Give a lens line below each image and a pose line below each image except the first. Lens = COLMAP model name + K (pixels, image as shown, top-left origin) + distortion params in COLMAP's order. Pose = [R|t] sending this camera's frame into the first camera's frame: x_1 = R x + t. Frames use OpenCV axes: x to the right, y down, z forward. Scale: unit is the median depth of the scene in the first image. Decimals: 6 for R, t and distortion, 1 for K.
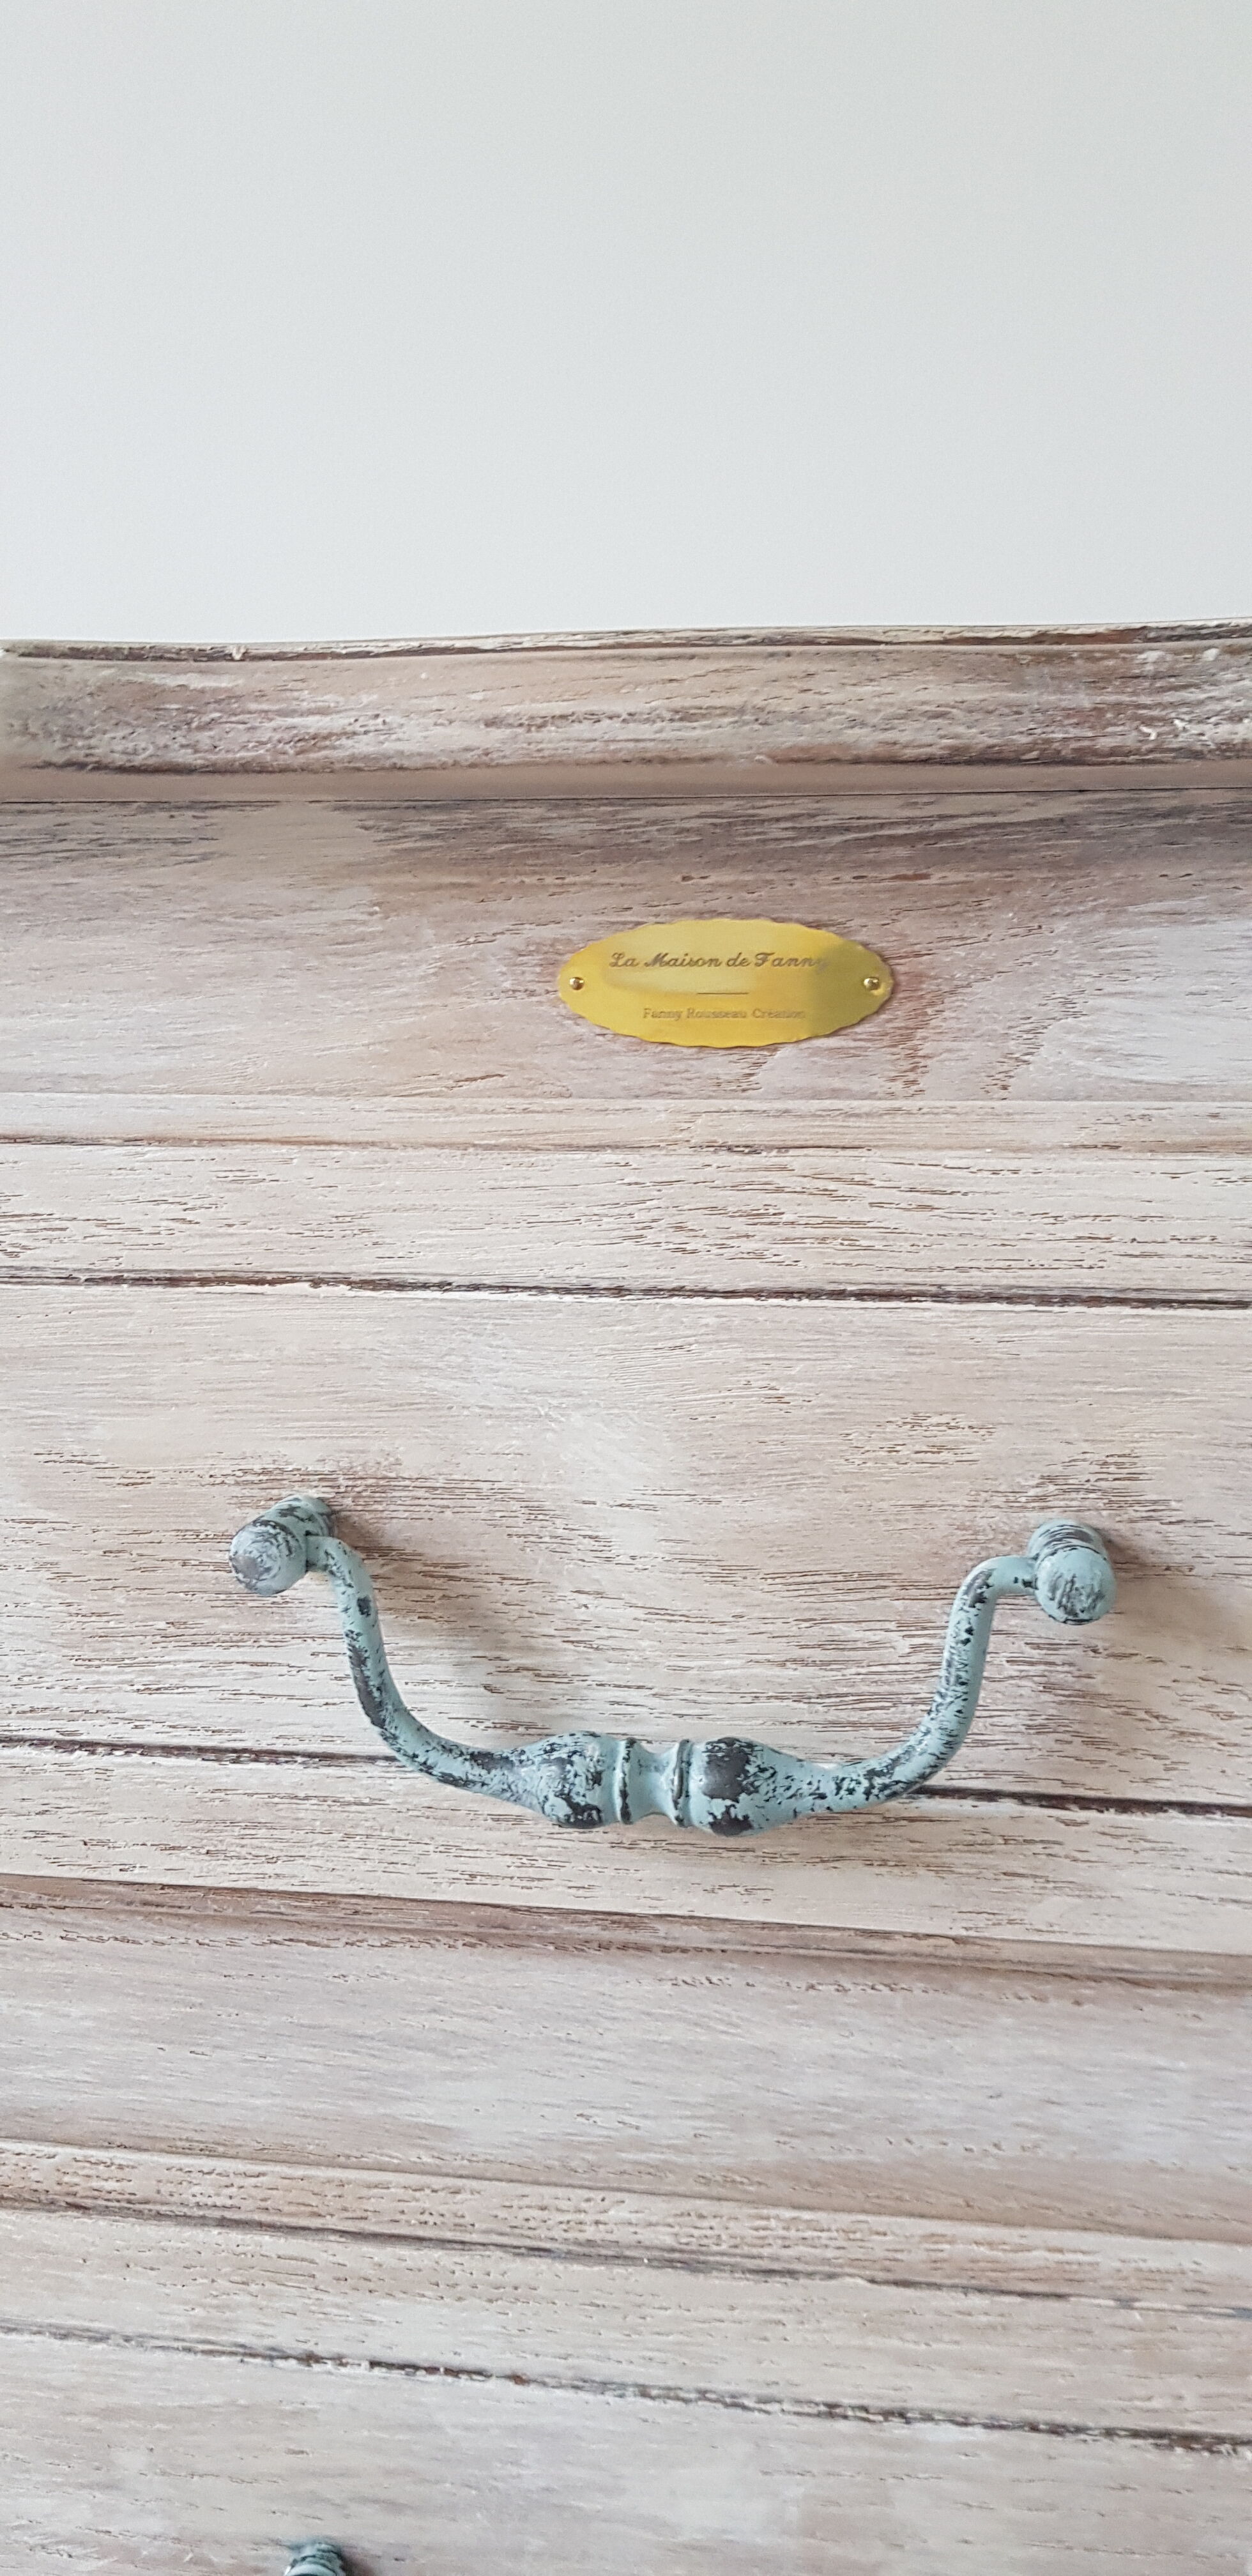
lens RADIAL K [[2028.6, 0, 635.1], [0, 2028.6, 1247.3], [0, 0, 1]] dist [0.004401, -0.054322]
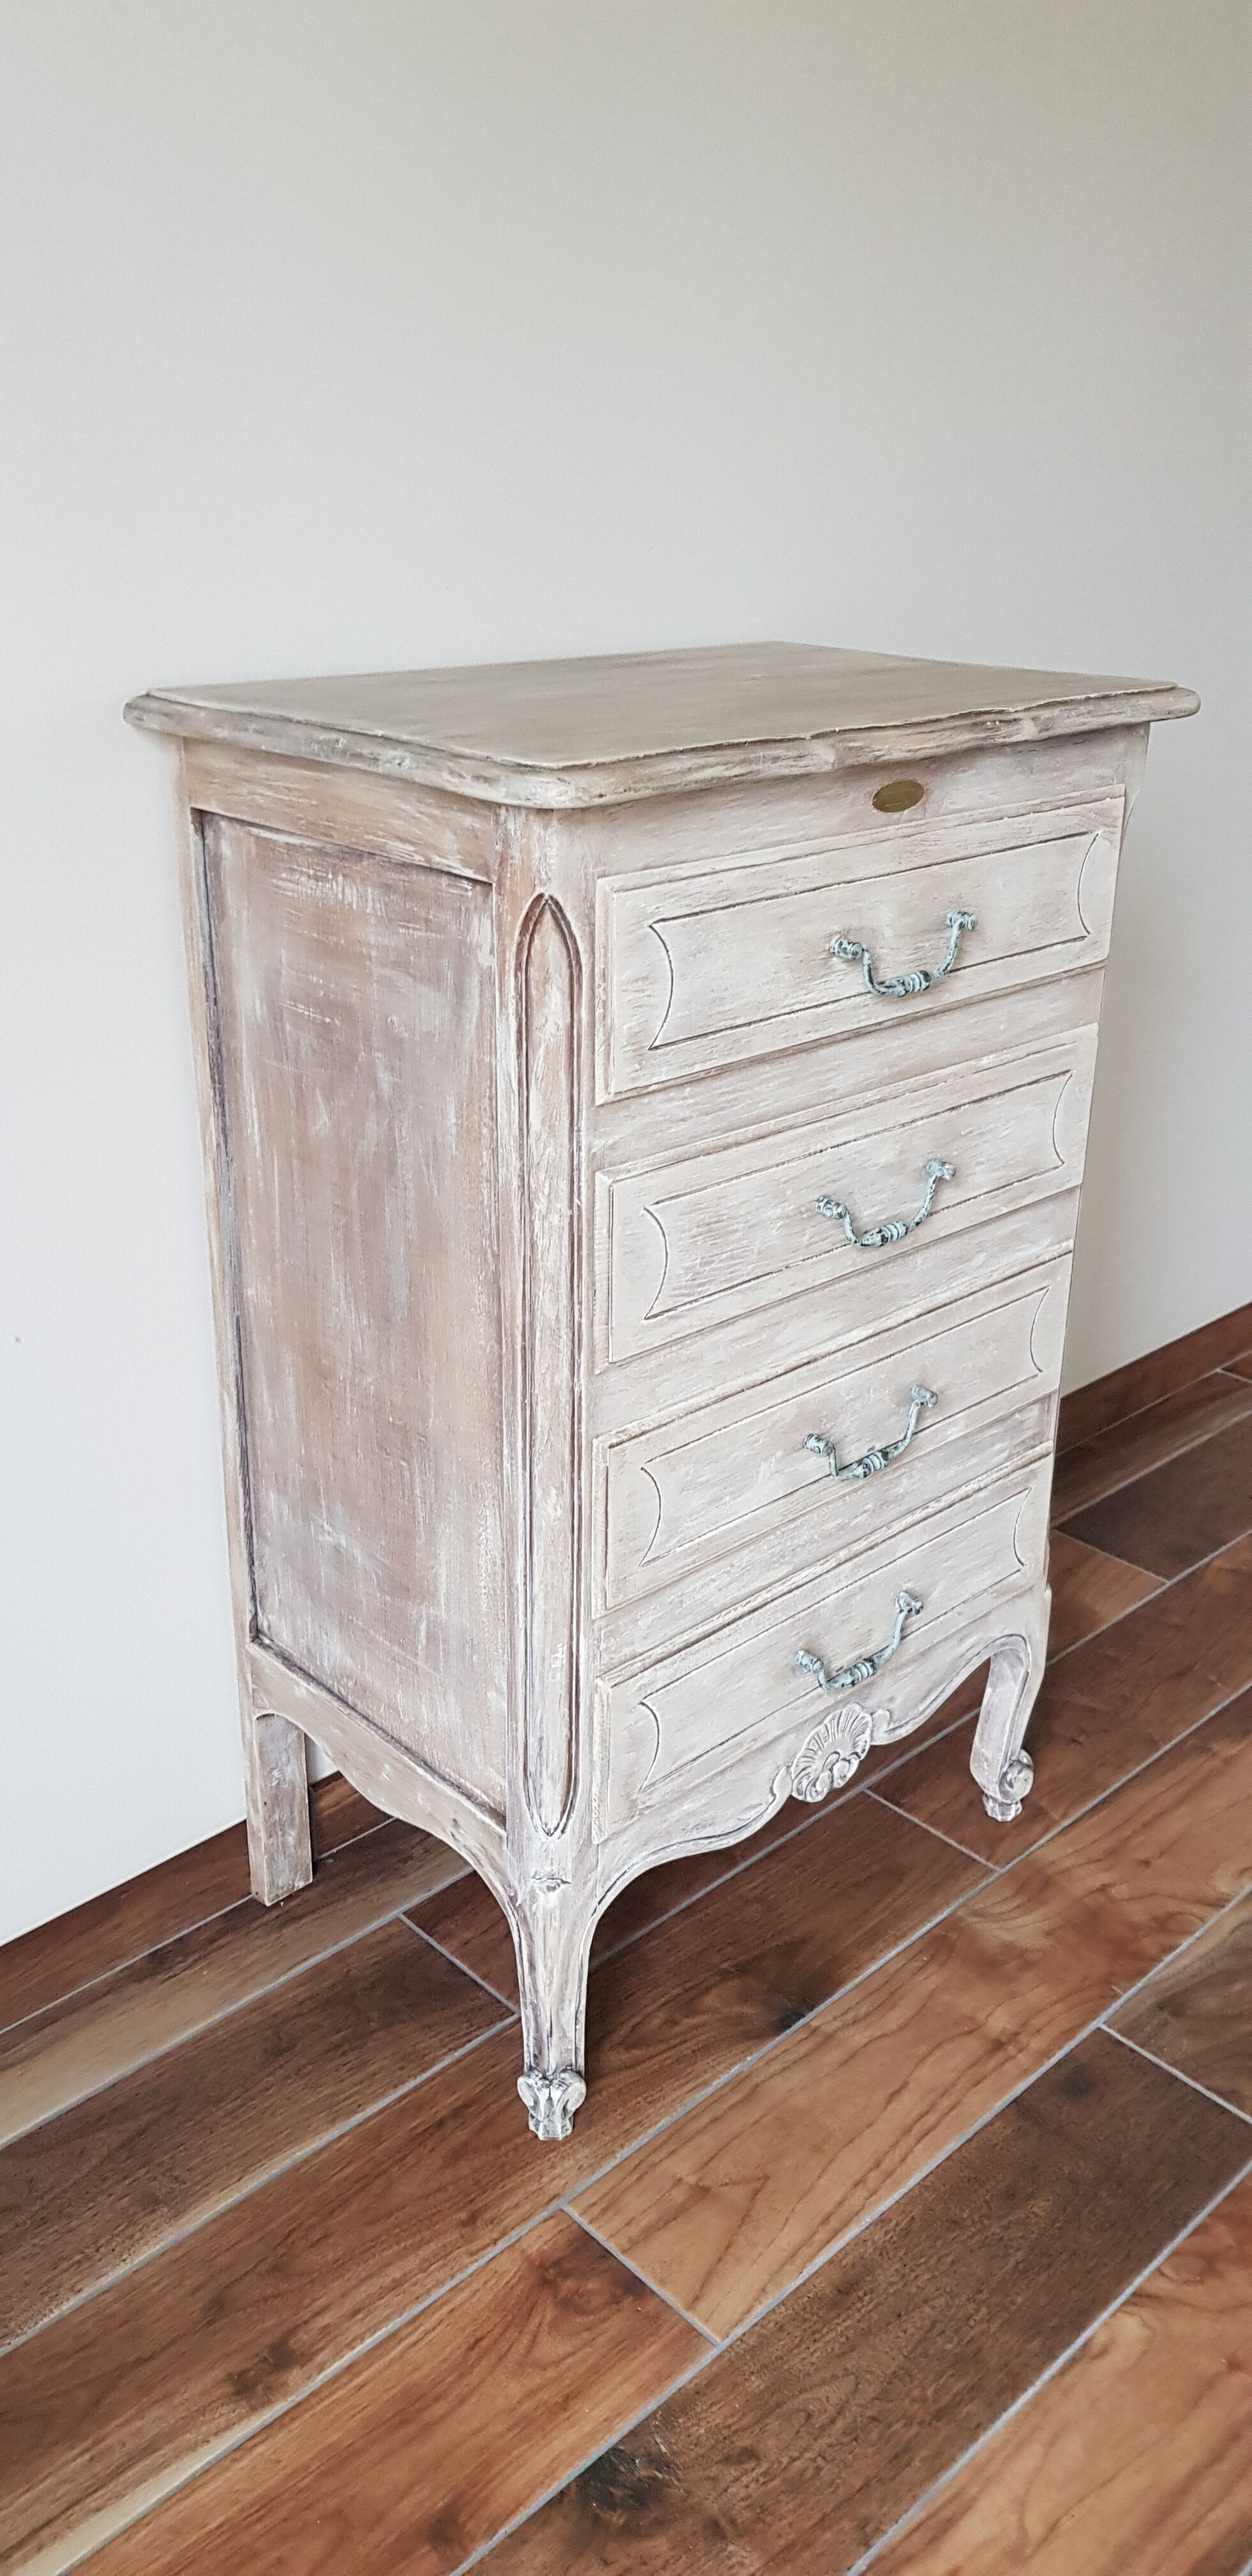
lens RADIAL K [[2036.0, 0, 674.6], [0, 2036.0, 1293.1], [0, 0, 1]] dist [0.060375, -0.108738]
pose [[0.610992, -0.306112, 0.730058, -3.551921], [0.059685, 0.937401, 0.343099, -0.628949], [-0.789384, -0.166057, 0.591015, -1.281334]]
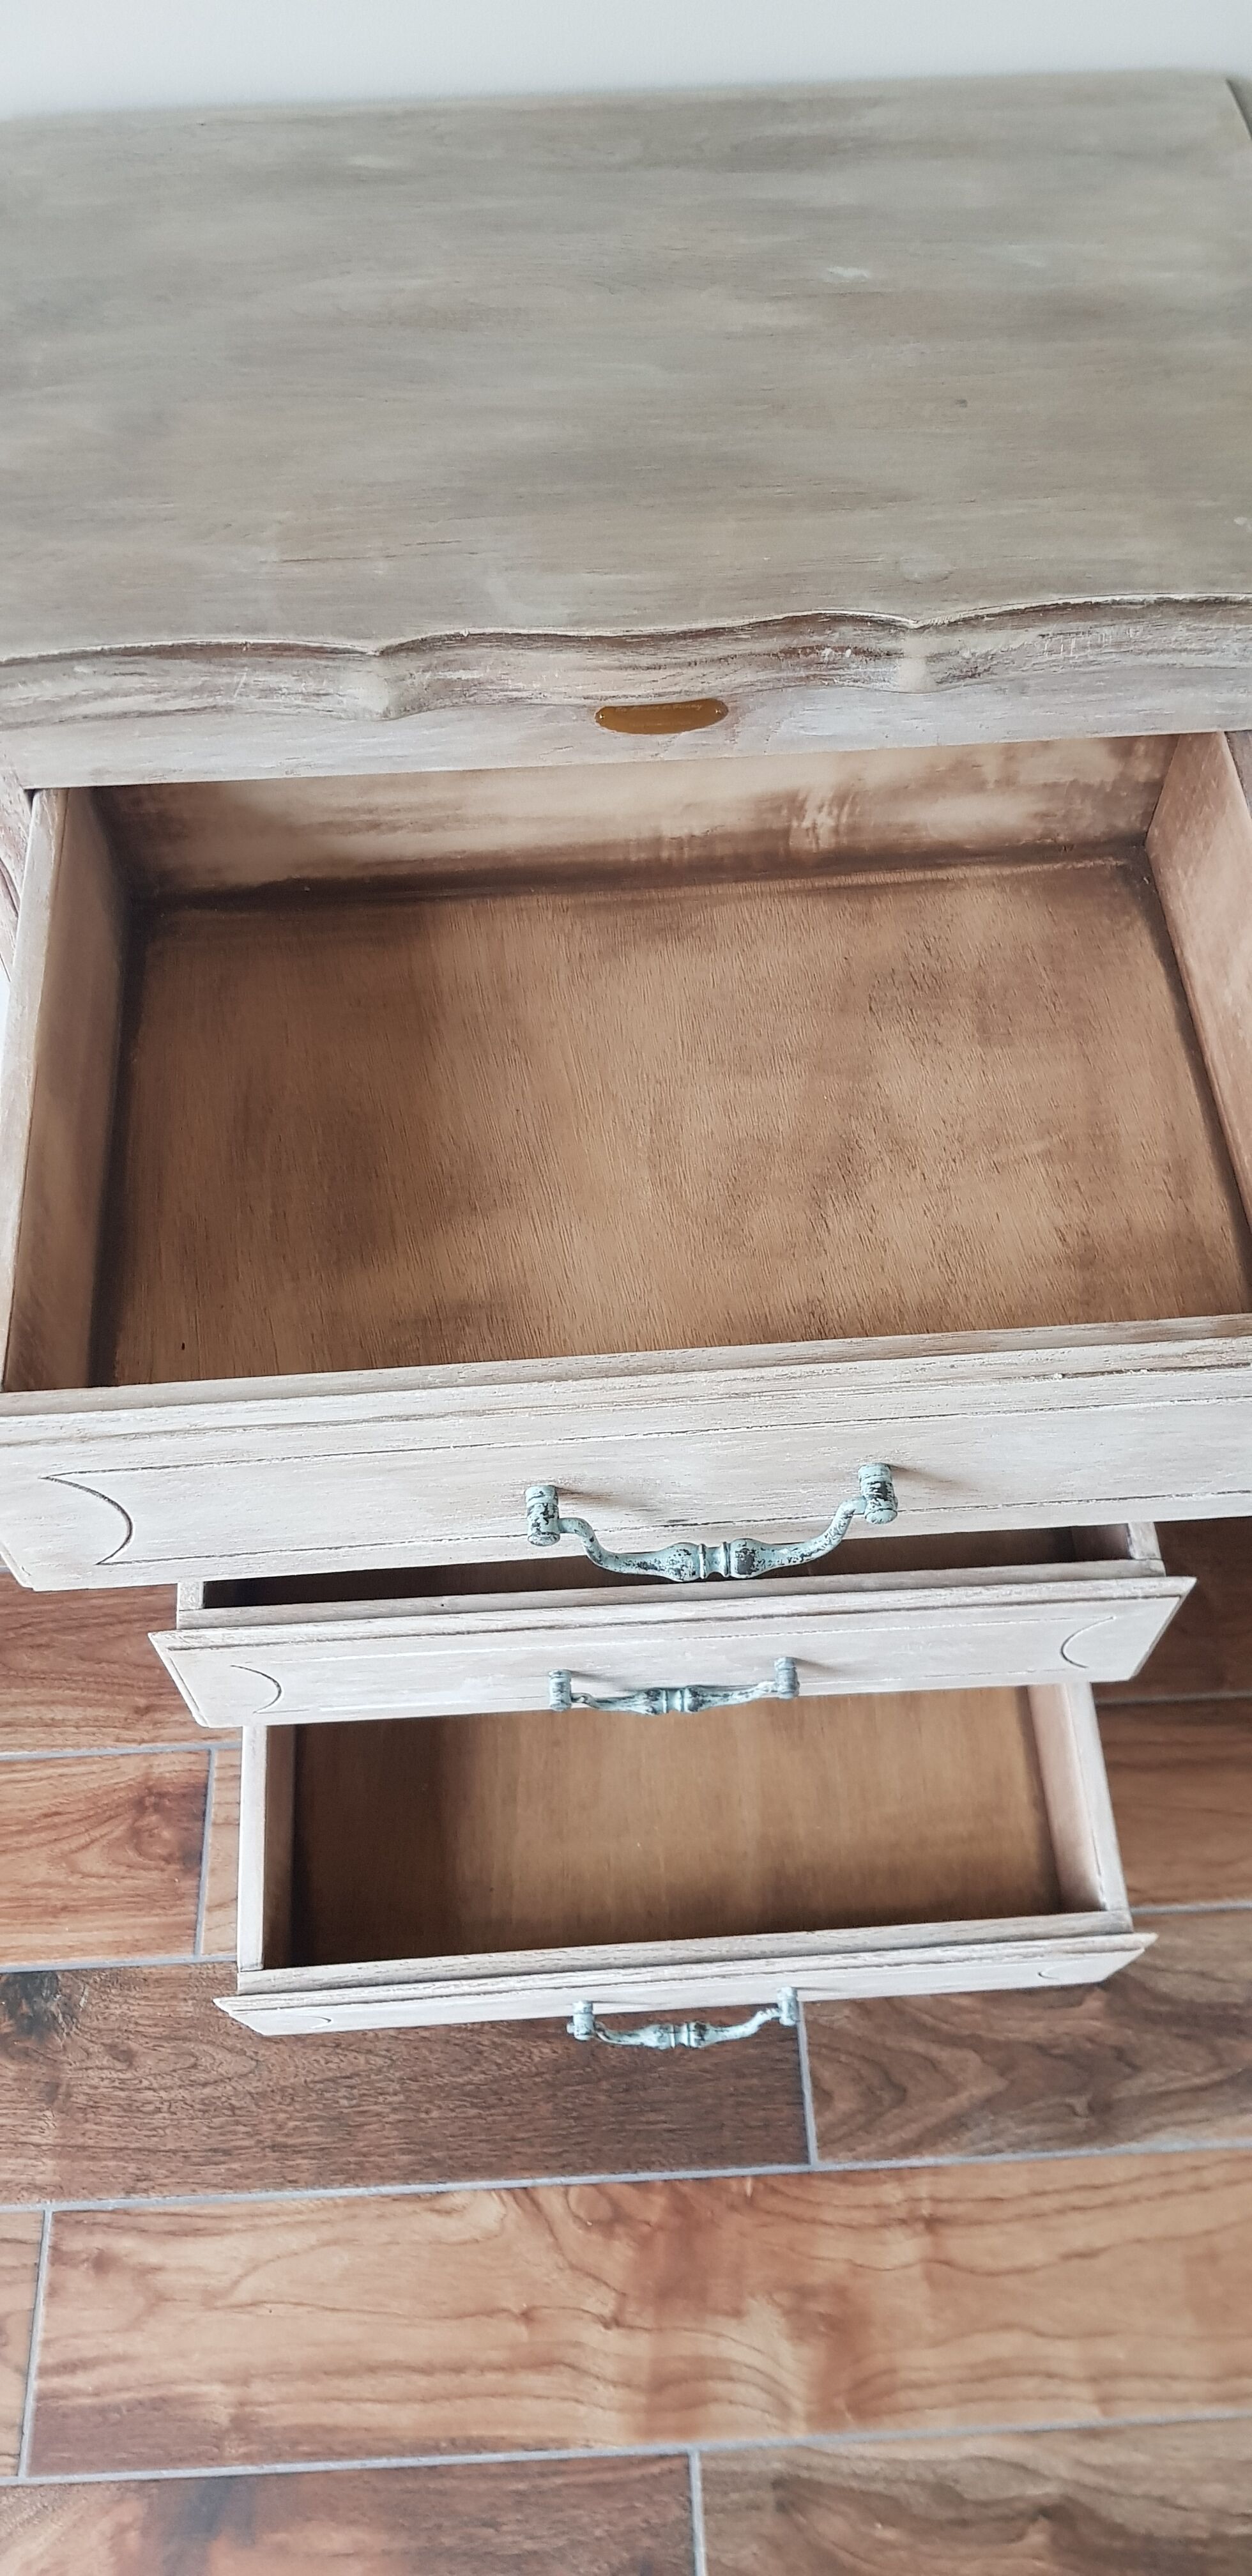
lens RADIAL K [[2036.0, 0, 612.2], [0, 2036.0, 1267.9], [0, 0, 1]] dist [0.060375, -0.108738]
pose [[0.983464, -0.152521, 0.097656, -0.340206], [0.027084, 0.657018, 0.753388, -1.625755], [-0.179069, -0.738285, 0.650284, -1.242721]]
